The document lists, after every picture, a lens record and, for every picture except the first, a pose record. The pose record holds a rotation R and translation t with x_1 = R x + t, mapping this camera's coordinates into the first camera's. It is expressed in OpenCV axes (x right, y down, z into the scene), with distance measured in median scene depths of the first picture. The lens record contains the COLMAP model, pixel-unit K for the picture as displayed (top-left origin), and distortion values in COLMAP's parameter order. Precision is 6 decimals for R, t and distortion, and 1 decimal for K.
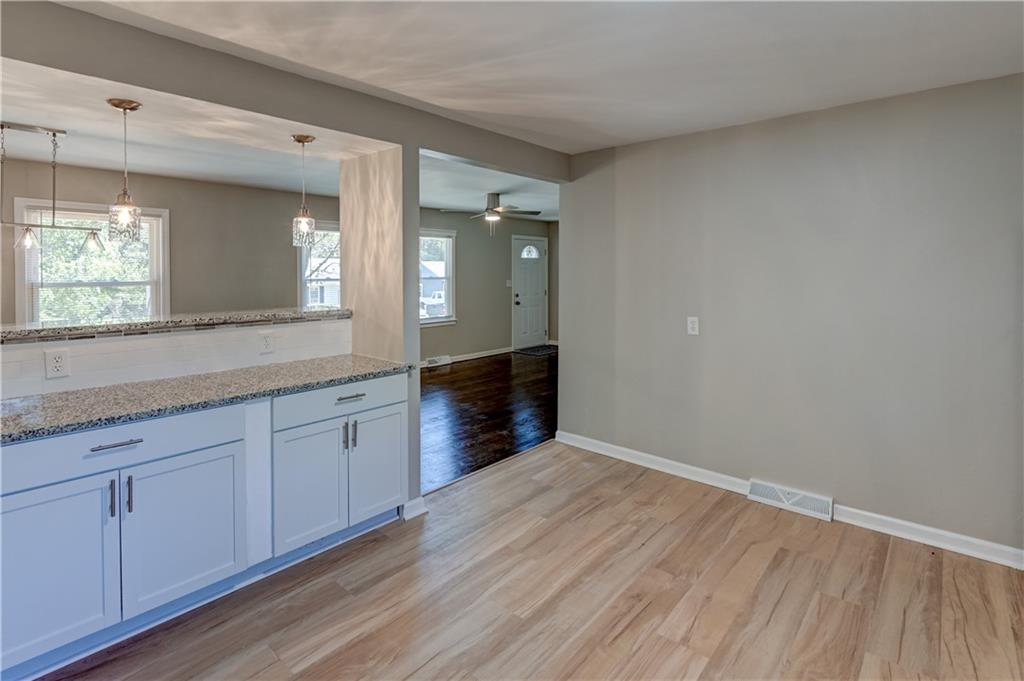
lens RADIAL K [[487.3, 0, 504.7], [0, 487.3, 281.2], [0, 0, 1]] dist [-0.000828, -0.004028]
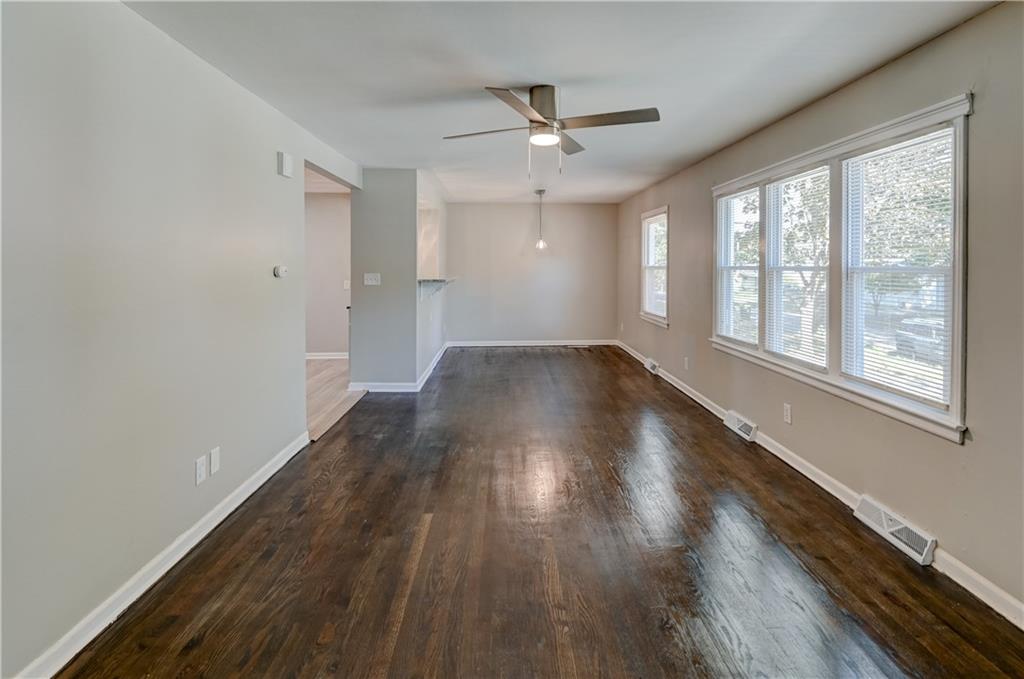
lens RADIAL K [[508.4, 0, 543.8], [0, 508.4, 266.4], [0, 0, 1]] dist [-0.000726, 0.000122]
pose [[-0.678270, 0.007532, -0.734774, 0.636318], [-0.010628, 0.999742, 0.020058, -0.030526], [0.734736, 0.021414, -0.678015, 2.503043]]
